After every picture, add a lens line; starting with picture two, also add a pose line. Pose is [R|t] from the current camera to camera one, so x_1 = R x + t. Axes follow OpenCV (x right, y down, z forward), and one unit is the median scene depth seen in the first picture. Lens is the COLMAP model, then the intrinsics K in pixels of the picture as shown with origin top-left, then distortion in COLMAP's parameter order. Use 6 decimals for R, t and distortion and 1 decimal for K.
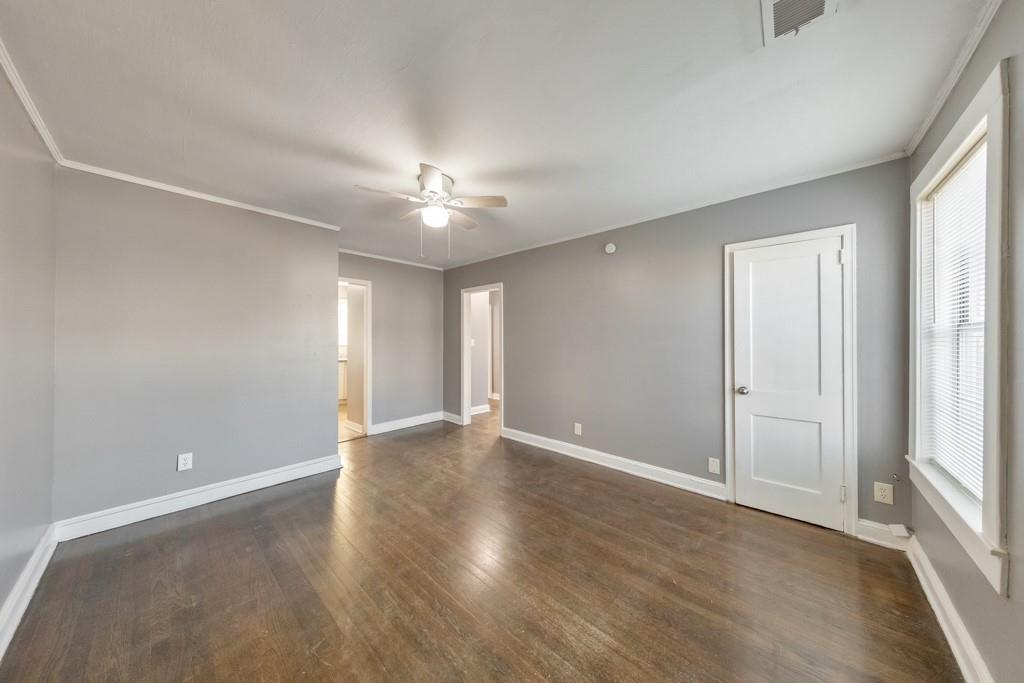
lens RADIAL K [[319.8, 0, 510.1], [0, 319.8, 346.7], [0, 0, 1]] dist [0.009946, -0.000008]
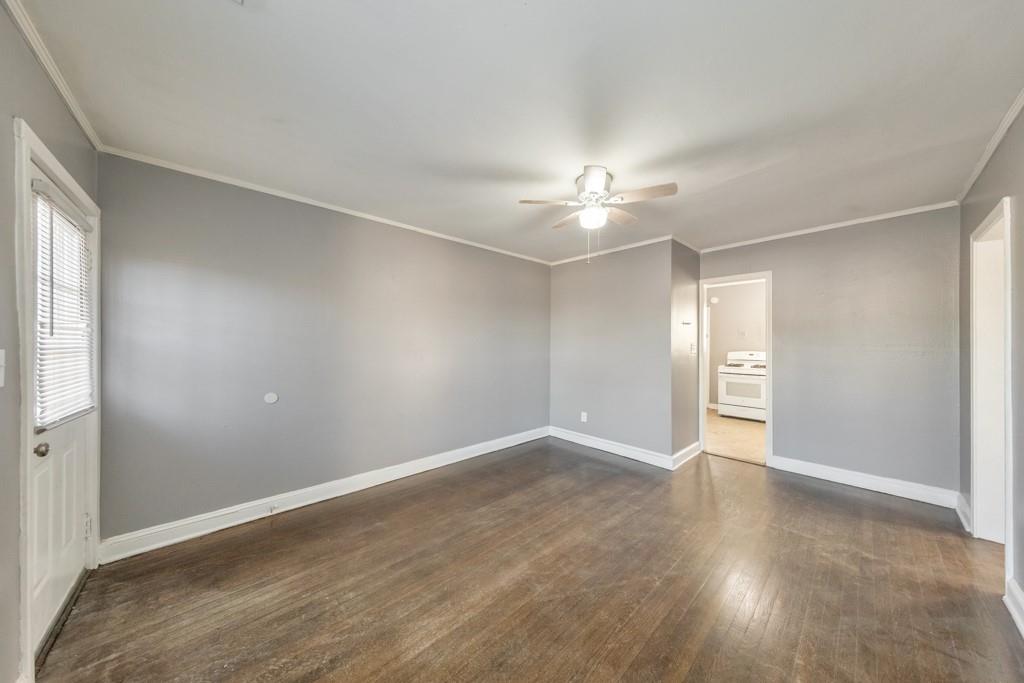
lens RADIAL K [[337.7, 0, 522.7], [0, 337.7, 340.0], [0, 0, 1]] dist [0.001229, -0.000007]
pose [[-0.070712, -0.014157, -0.997396, 1.050386], [-0.030866, 0.999452, -0.011998, -0.006038], [0.997019, 0.029937, -0.071111, 1.125761]]
